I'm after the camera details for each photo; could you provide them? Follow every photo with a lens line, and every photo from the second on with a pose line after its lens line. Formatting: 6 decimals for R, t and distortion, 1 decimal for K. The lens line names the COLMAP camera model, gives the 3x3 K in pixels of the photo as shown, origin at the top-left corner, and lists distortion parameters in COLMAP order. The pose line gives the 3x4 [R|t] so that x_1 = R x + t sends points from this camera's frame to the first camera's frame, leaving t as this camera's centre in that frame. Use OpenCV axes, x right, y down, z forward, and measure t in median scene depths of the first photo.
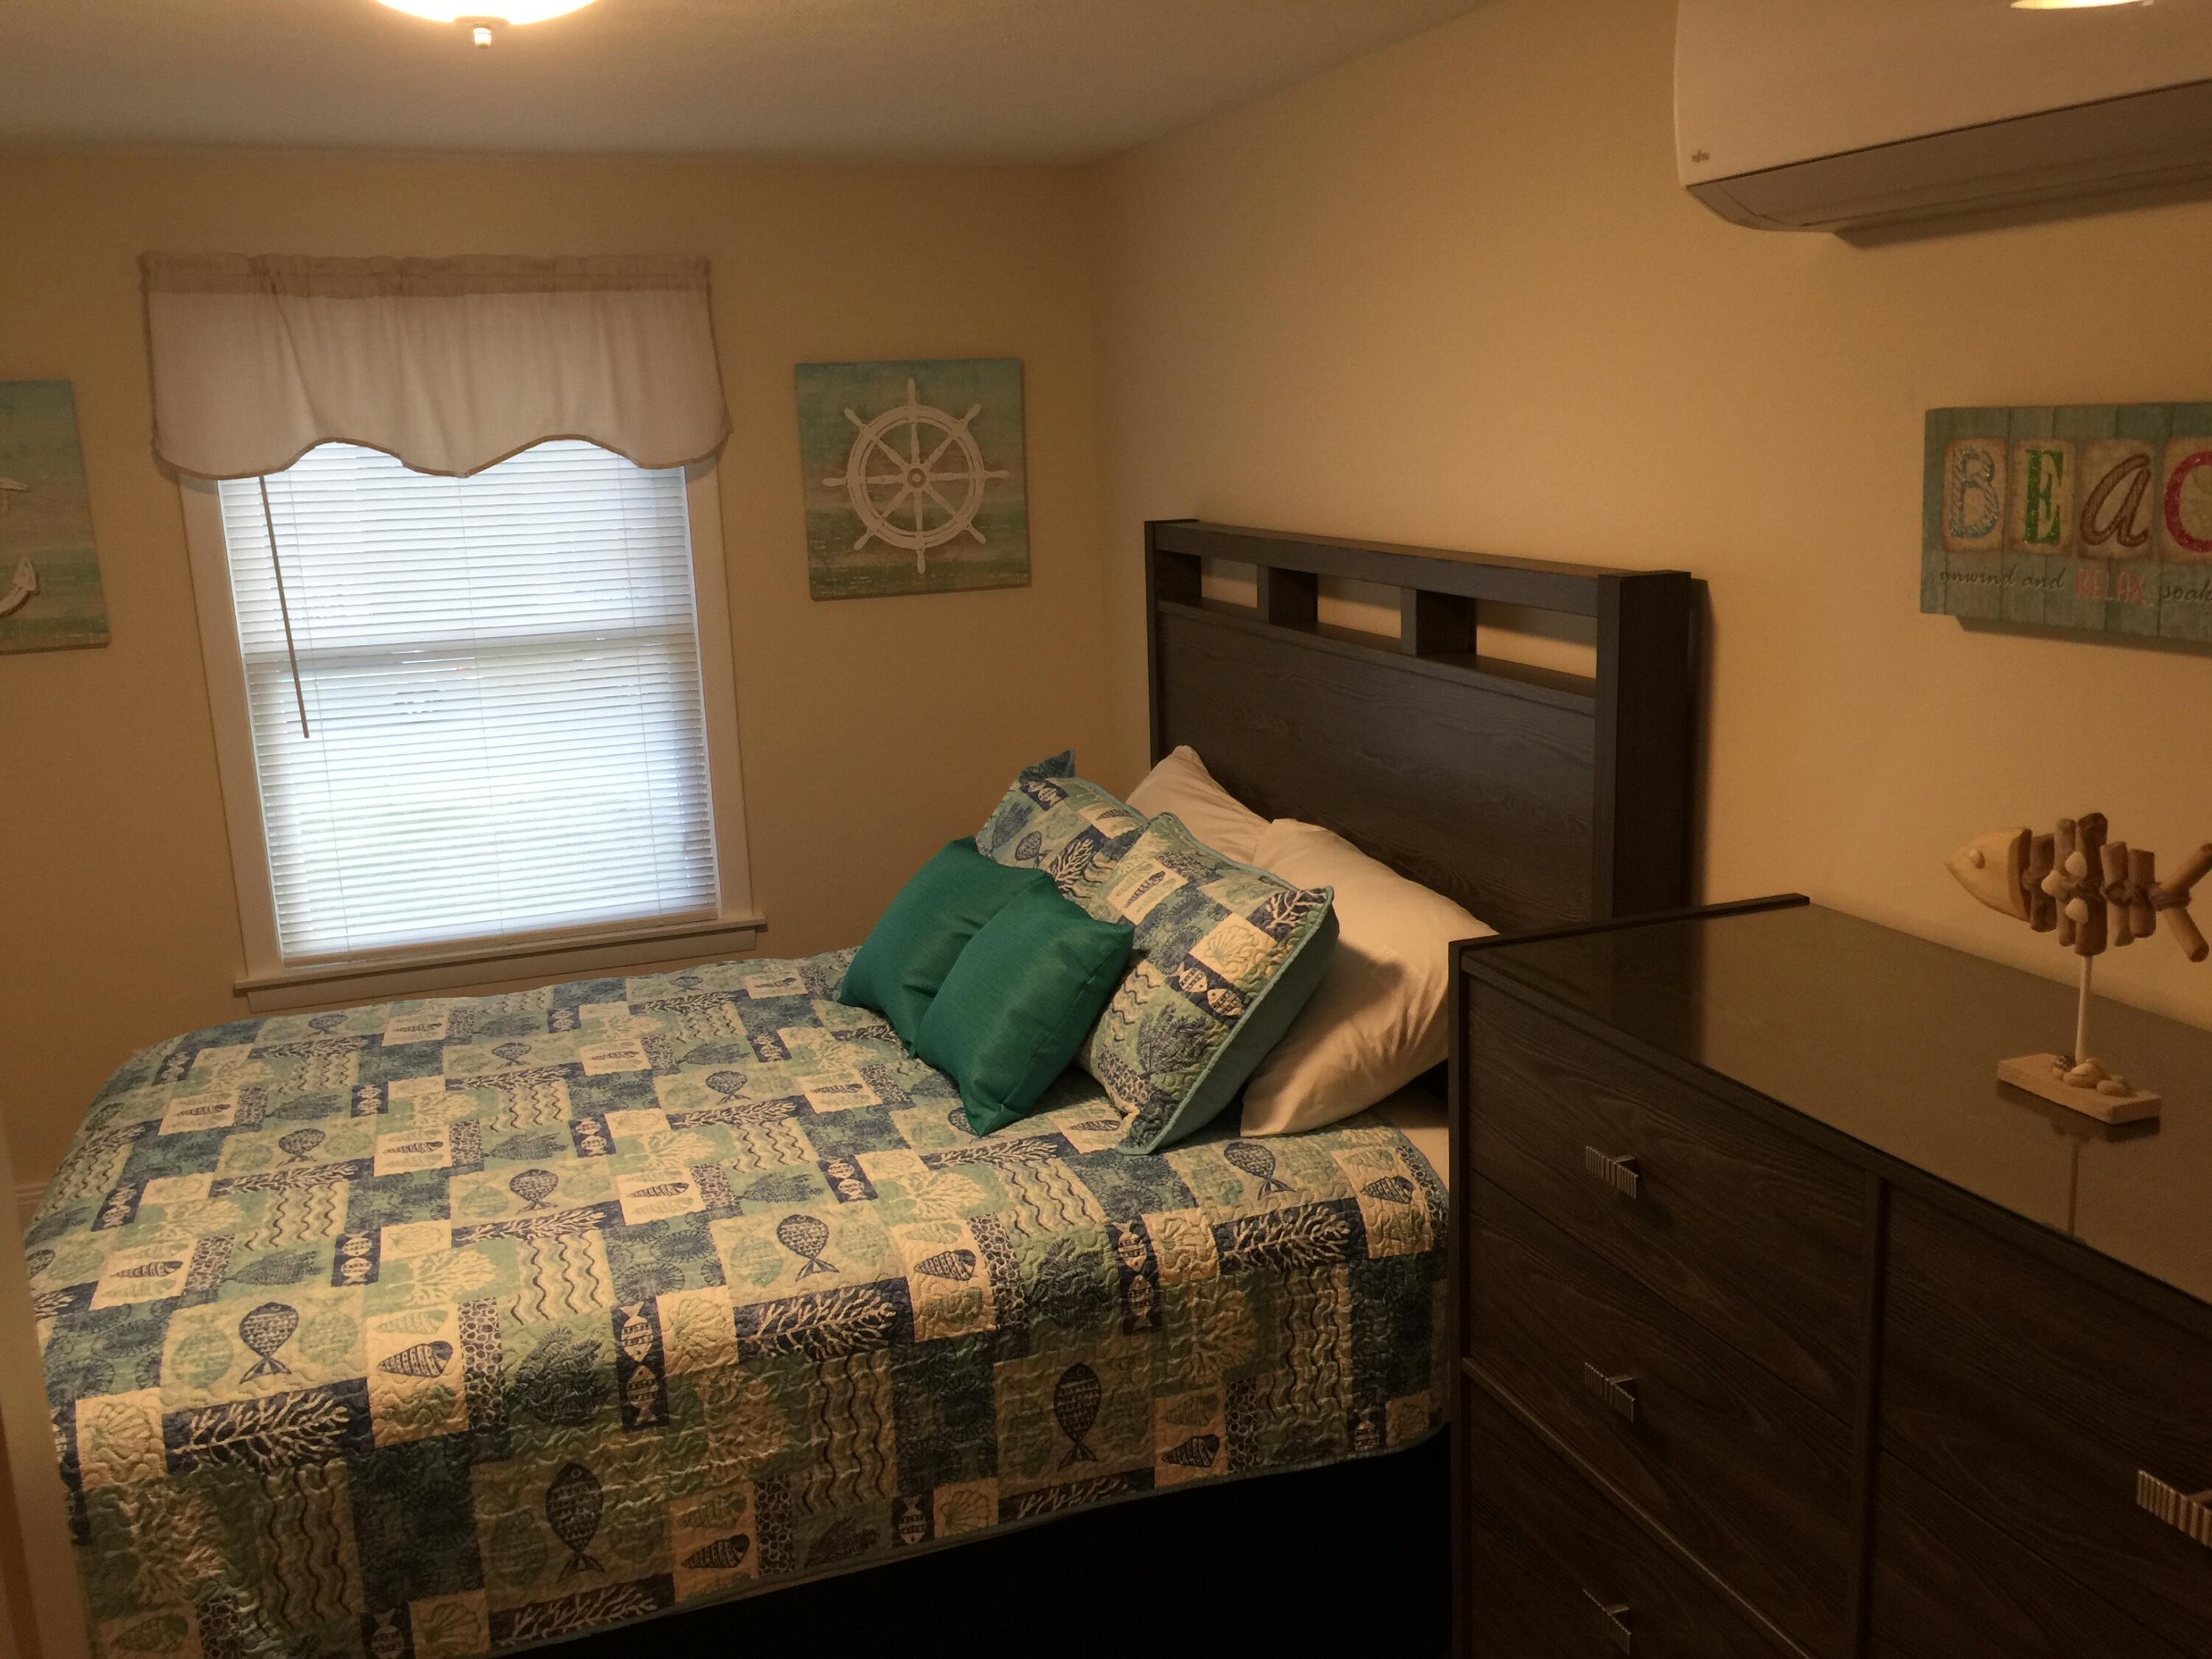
lens RADIAL K [[1888.3, 0, 1111.4], [0, 1888.3, 824.4], [0, 0, 1]] dist [0.048356, 0.000312]
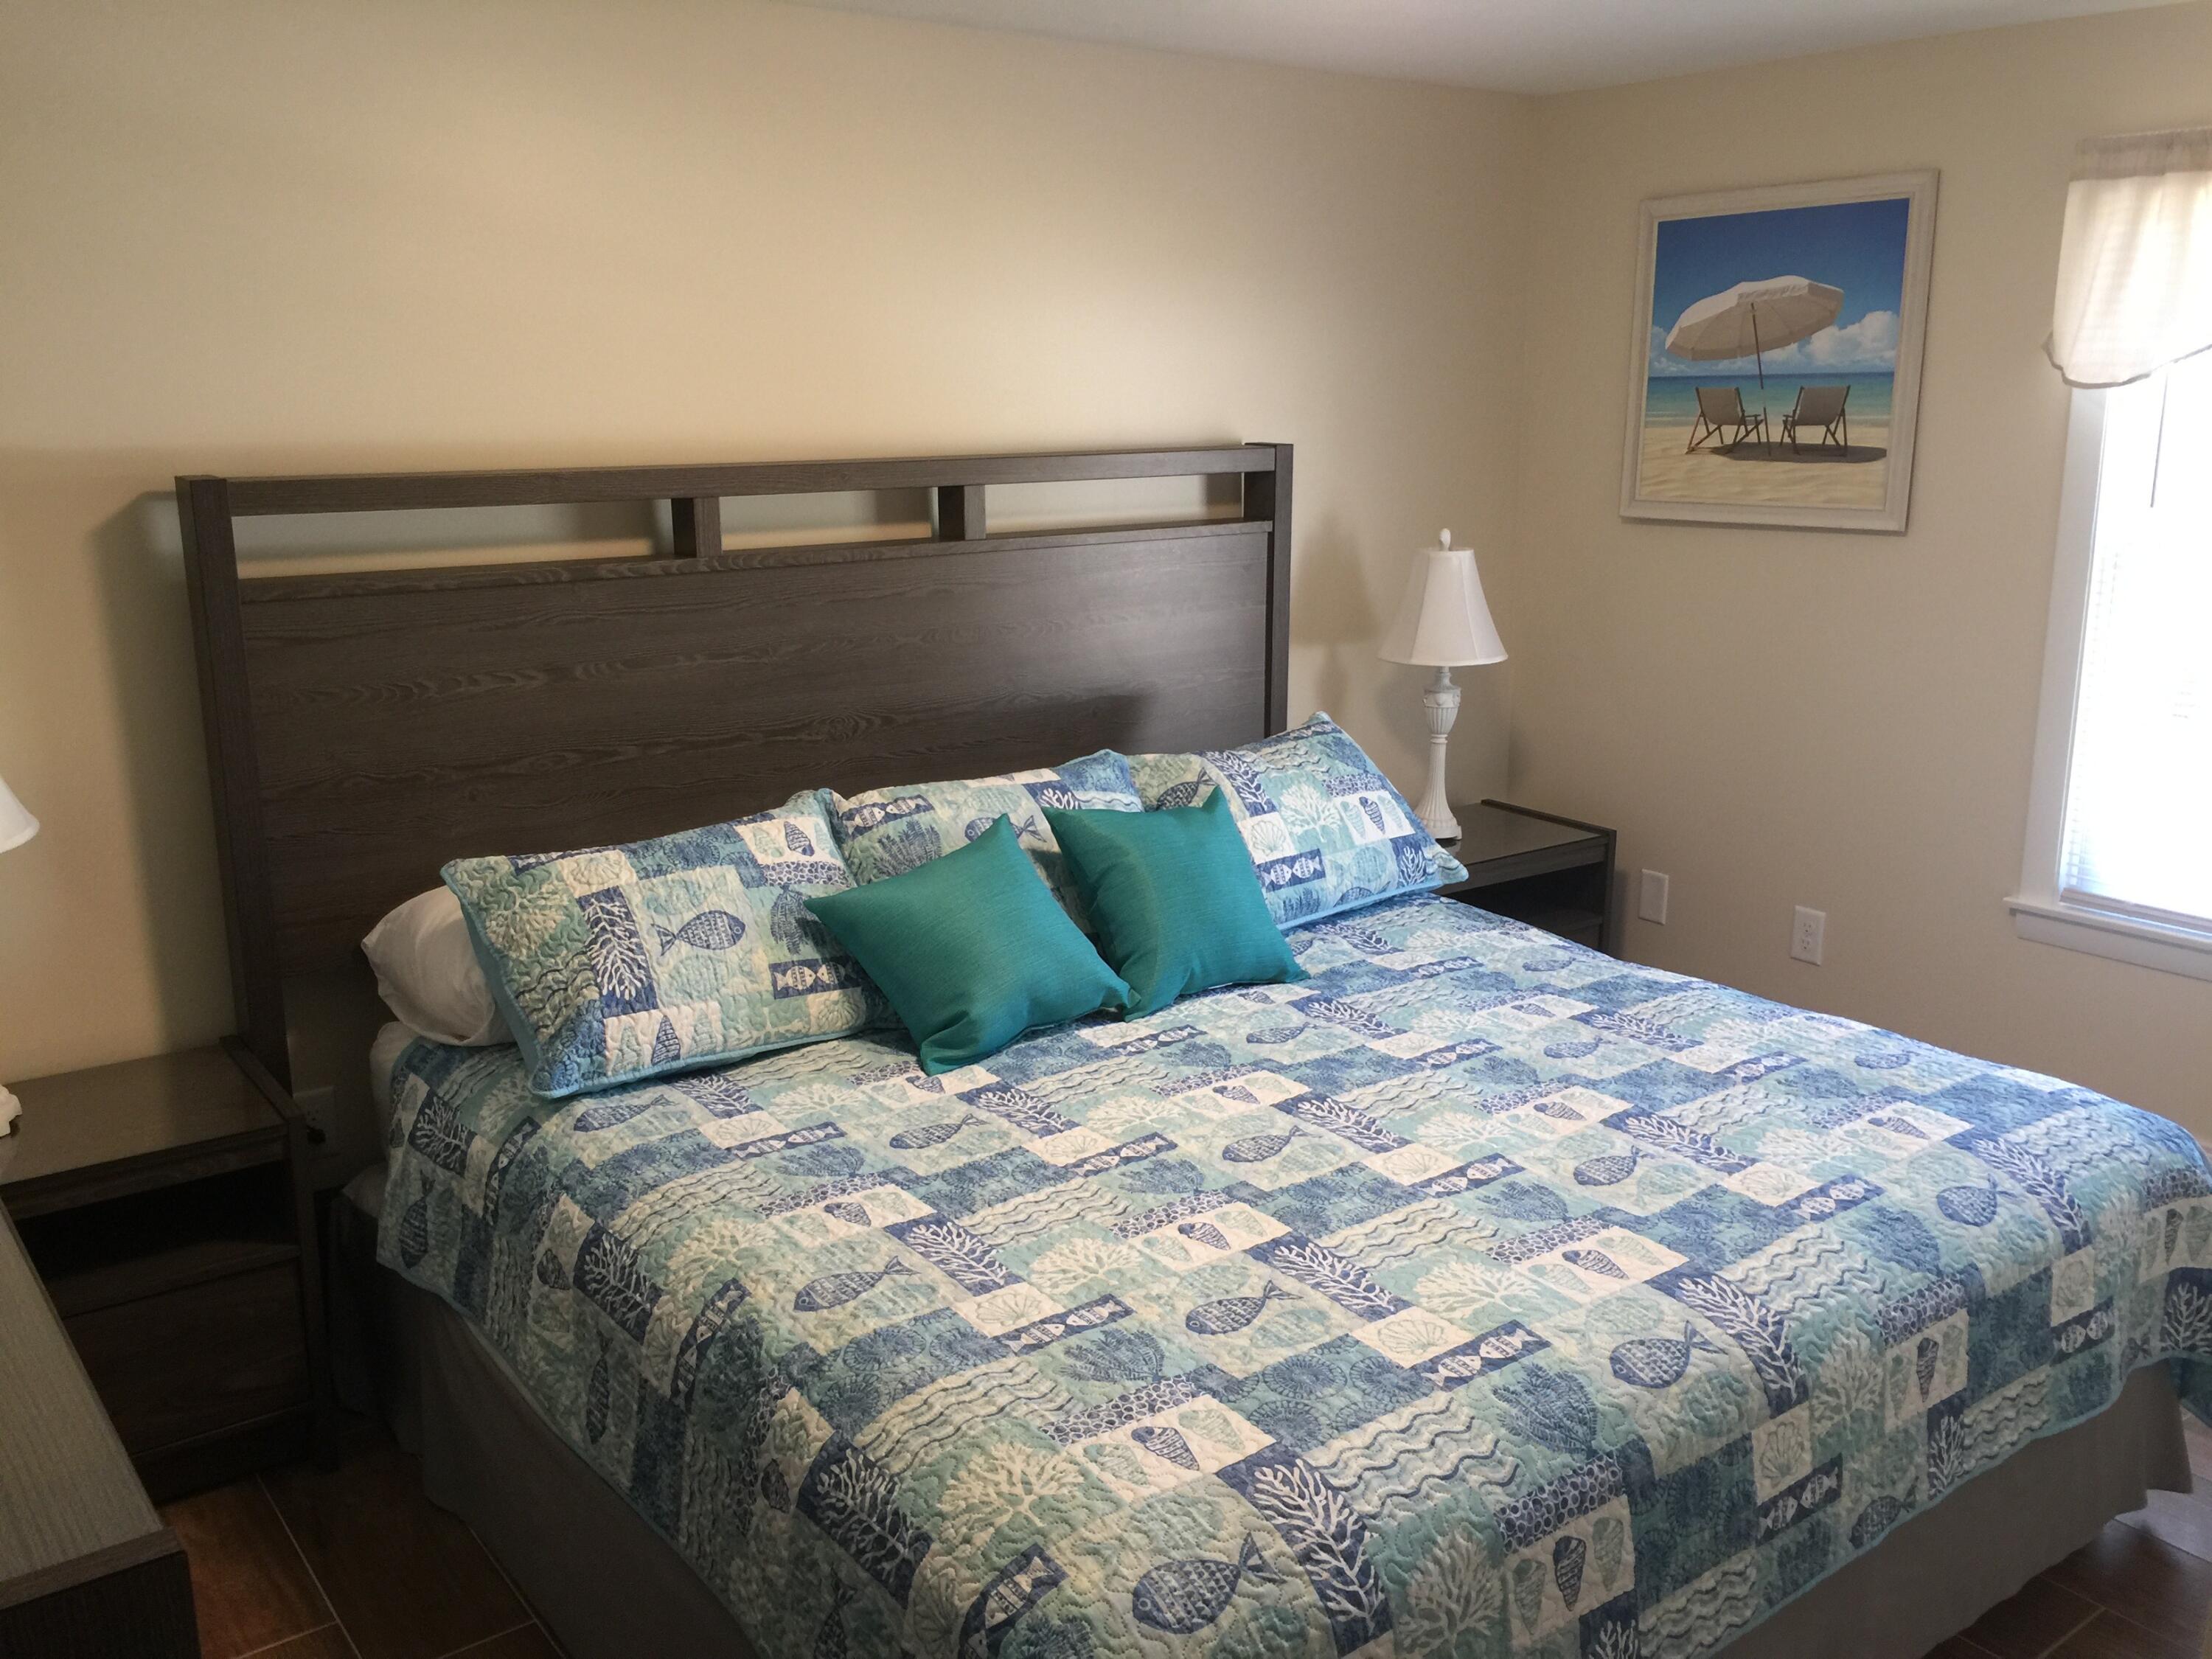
lens RADIAL K [[1888.3, 0, 1108.9], [0, 1888.3, 830.2], [0, 0, 1]] dist [0.048356, 0.000312]
pose [[-0.289739, -0.197765, 0.936451, -1.047910], [0.233130, 0.934368, 0.269456, -0.205350], [-0.928279, 0.296387, -0.224618, 1.157605]]
